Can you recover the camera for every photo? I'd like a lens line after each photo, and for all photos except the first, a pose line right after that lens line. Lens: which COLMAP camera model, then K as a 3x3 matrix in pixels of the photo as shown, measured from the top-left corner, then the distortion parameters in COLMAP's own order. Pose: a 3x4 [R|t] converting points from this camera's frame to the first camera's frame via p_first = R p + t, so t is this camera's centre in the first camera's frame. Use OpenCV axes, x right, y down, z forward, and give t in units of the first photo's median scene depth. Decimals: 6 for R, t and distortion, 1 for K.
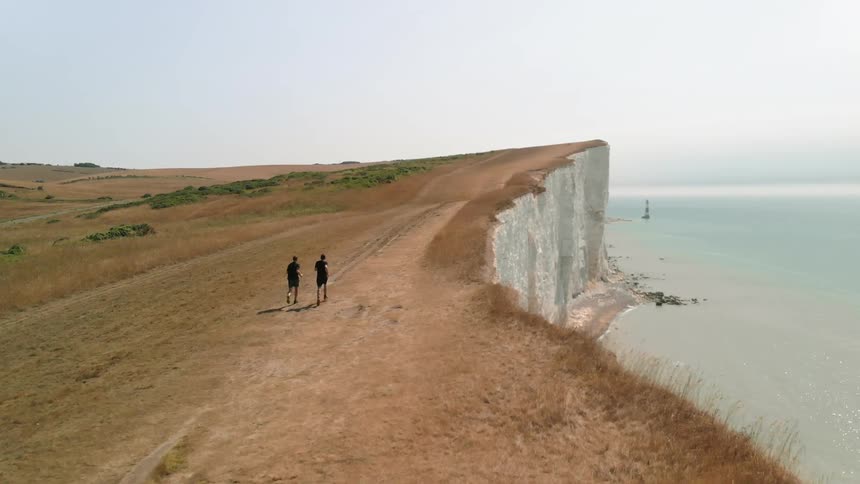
lens RADIAL K [[648.2, 0, 430.8], [0, 648.2, 230.1], [0, 0, 1]] dist [0.106594, -0.251547]
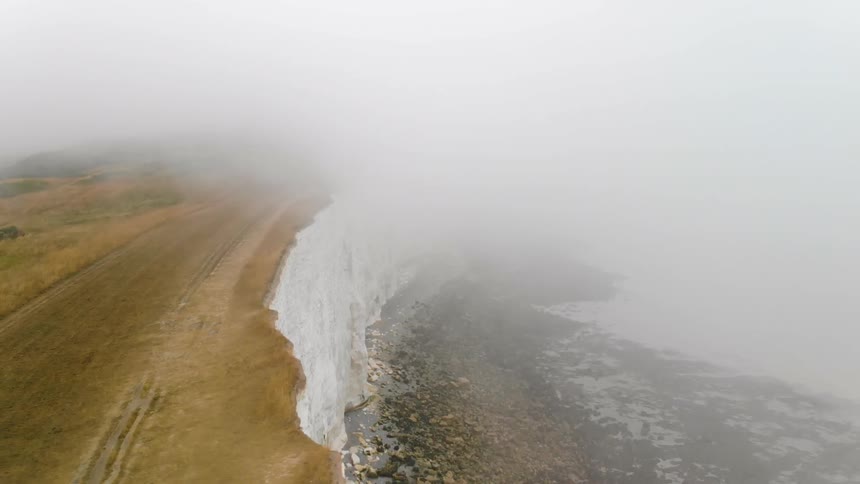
lens RADIAL K [[645.7, 0, 427.6], [0, 645.7, 227.4], [0, 0, 1]] dist [0.120945, -0.256148]
pose [[0.974072, -0.013178, 0.225854, 0.009296], [-0.002736, 0.997543, 0.070001, -0.023685], [-0.226222, -0.068804, 0.971643, -0.085436]]
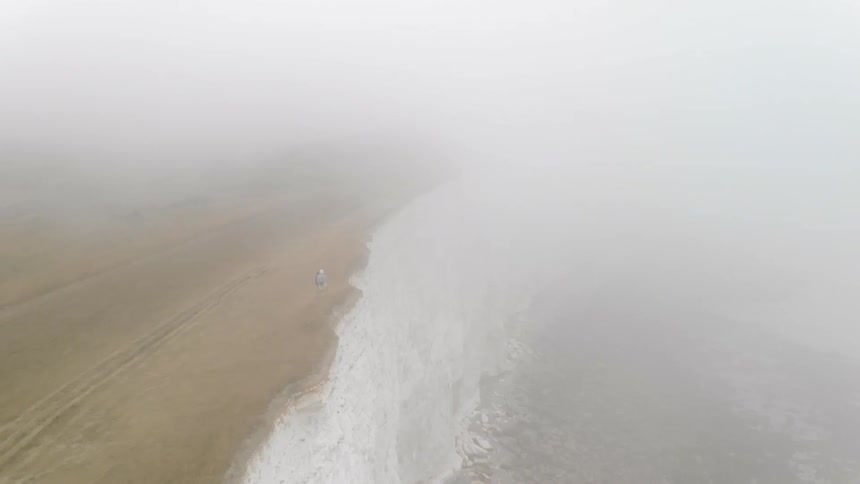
lens RADIAL K [[648.2, 0, 430.8], [0, 648.2, 230.1], [0, 0, 1]] dist [0.106594, -0.251547]
pose [[0.999191, 0.011610, -0.038493, 0.034041], [-0.009003, 0.997697, 0.067231, -0.008369], [0.039185, -0.066831, 0.996995, -0.122926]]
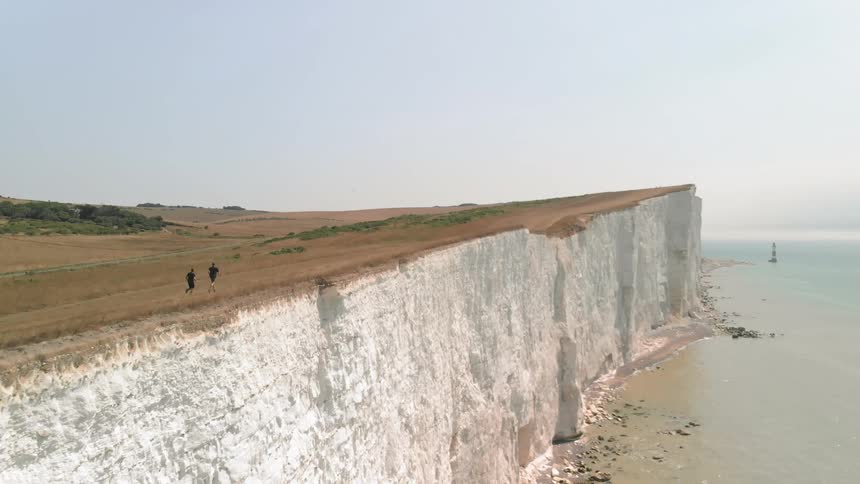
lens RADIAL K [[649.7, 0, 426.1], [0, 649.7, 227.3], [0, 0, 1]] dist [0.056145, -0.160601]
pose [[0.981268, 0.003421, -0.192616, 0.053190], [-0.016512, 0.997657, -0.066398, 0.012349], [0.191937, 0.068335, 0.979025, -0.151886]]
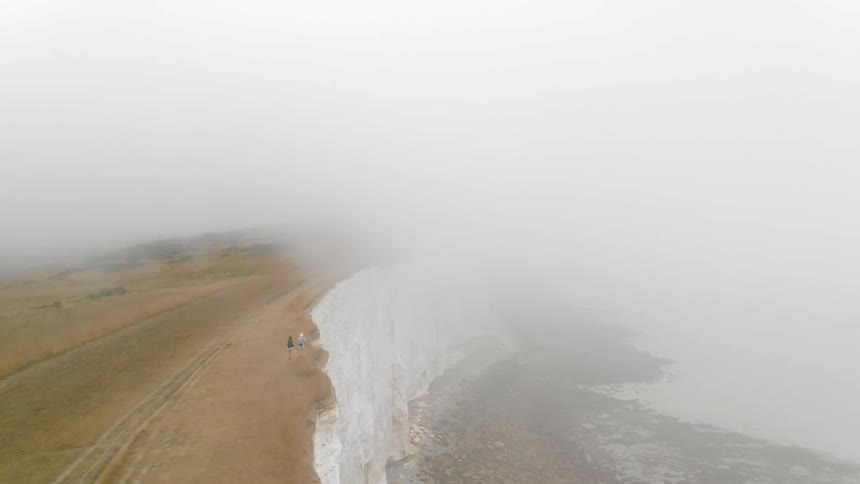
lens RADIAL K [[648.2, 0, 430.8], [0, 648.2, 230.1], [0, 0, 1]] dist [0.106594, -0.251547]
pose [[0.991222, 0.007459, 0.131998, 0.019905], [0.002551, 0.997142, -0.075507, -0.005523], [-0.132184, 0.075181, 0.988370, -0.158359]]
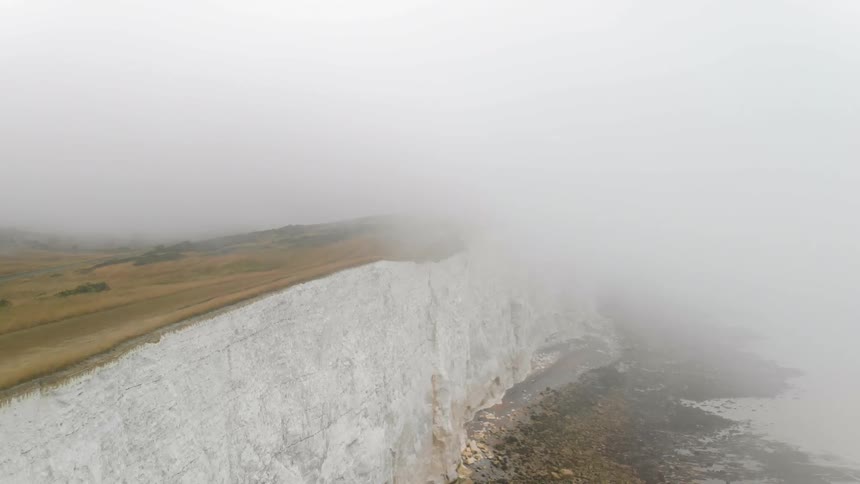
lens RADIAL K [[648.2, 0, 430.8], [0, 648.2, 230.1], [0, 0, 1]] dist [0.106594, -0.251547]
pose [[0.998561, 0.001759, -0.053606, 0.082091], [-0.005234, 0.997887, -0.064757, -0.008775], [0.053379, 0.064945, 0.996460, -0.086101]]
